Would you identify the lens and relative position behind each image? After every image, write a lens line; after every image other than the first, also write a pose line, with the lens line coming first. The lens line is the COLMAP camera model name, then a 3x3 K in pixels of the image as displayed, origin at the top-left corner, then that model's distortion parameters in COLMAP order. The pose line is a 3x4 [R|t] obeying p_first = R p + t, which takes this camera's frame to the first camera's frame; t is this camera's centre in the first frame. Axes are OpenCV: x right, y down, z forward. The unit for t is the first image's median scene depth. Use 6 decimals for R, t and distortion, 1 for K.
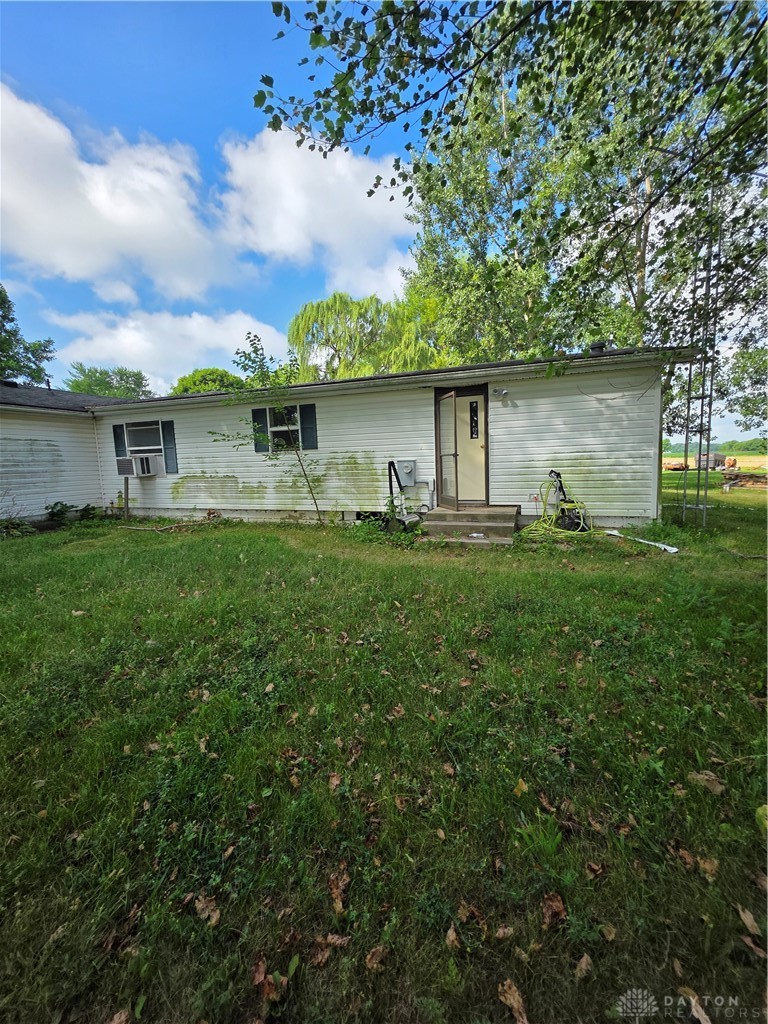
lens RADIAL K [[410.9, 0, 392.3], [0, 410.9, 509.4], [0, 0, 1]] dist [0.001836, -0.000894]
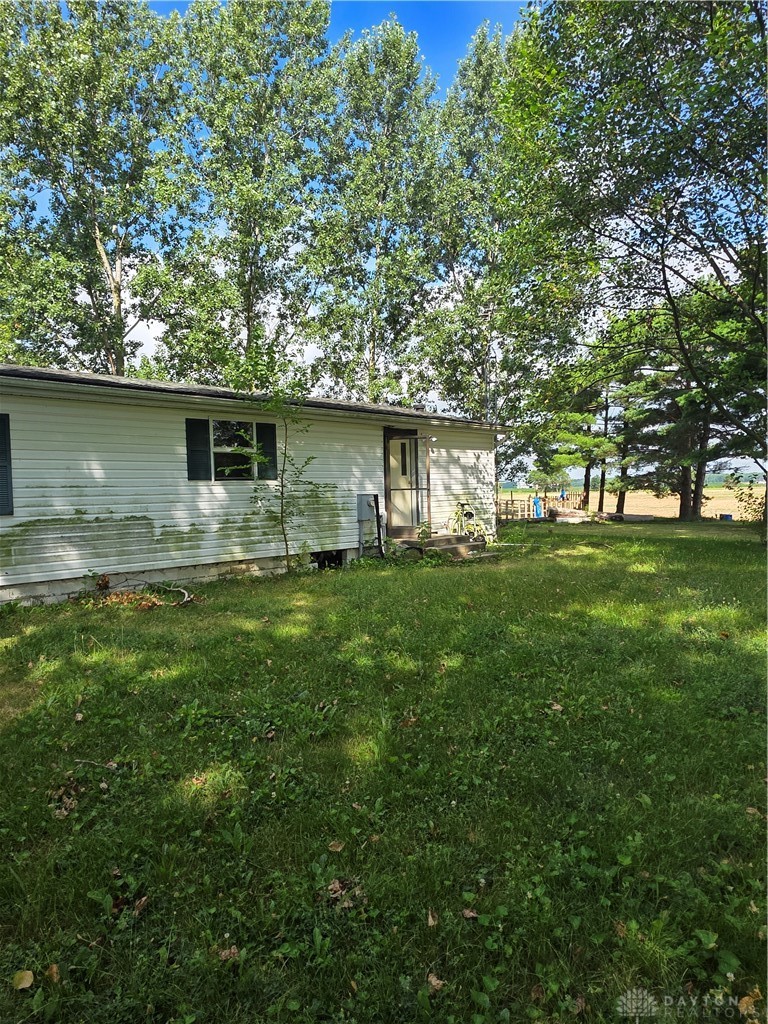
lens RADIAL K [[585.8, 0, 381.1], [0, 585.8, 512.5], [0, 0, 1]] dist [0.003732, -0.000860]
pose [[0.475445, -0.015421, 0.879610, -1.150887], [0.106646, 0.993483, -0.040226, -0.015014], [-0.873257, 0.112933, 0.473991, 0.295958]]
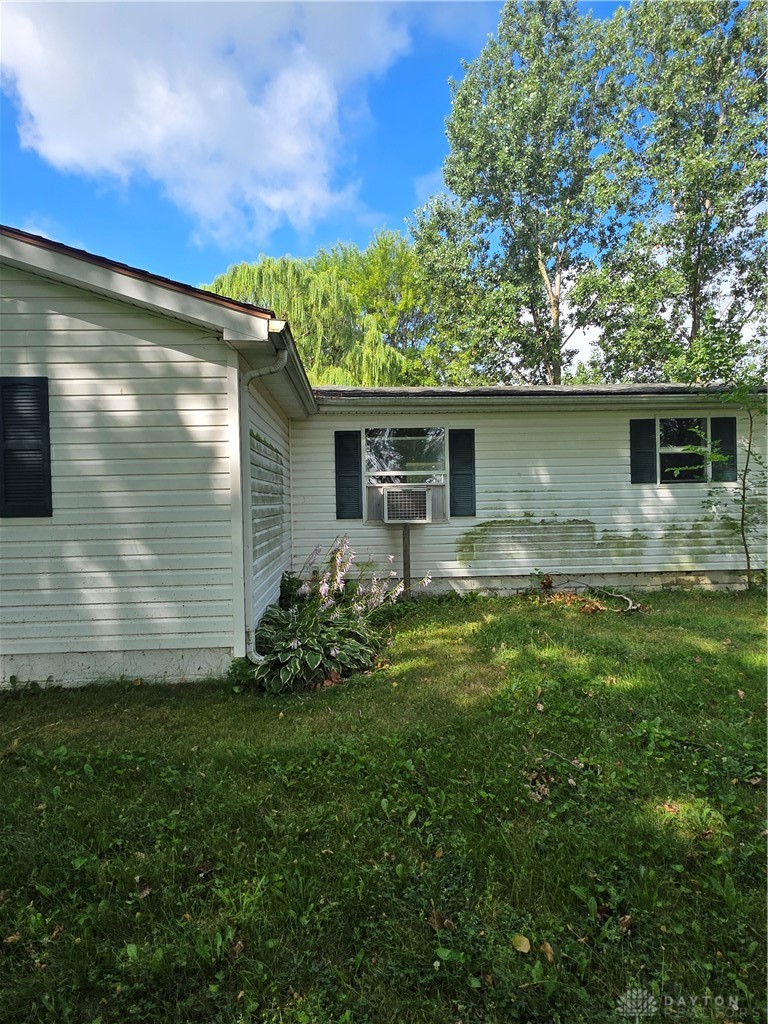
lens RADIAL K [[585.8, 0, 379.8], [0, 585.8, 512.5], [0, 0, 1]] dist [0.003732, -0.000860]
pose [[0.930747, 0.003433, 0.365649, -1.164905], [0.035083, 0.994504, -0.098641, -0.017543], [-0.363978, 0.104638, 0.925511, 0.316703]]
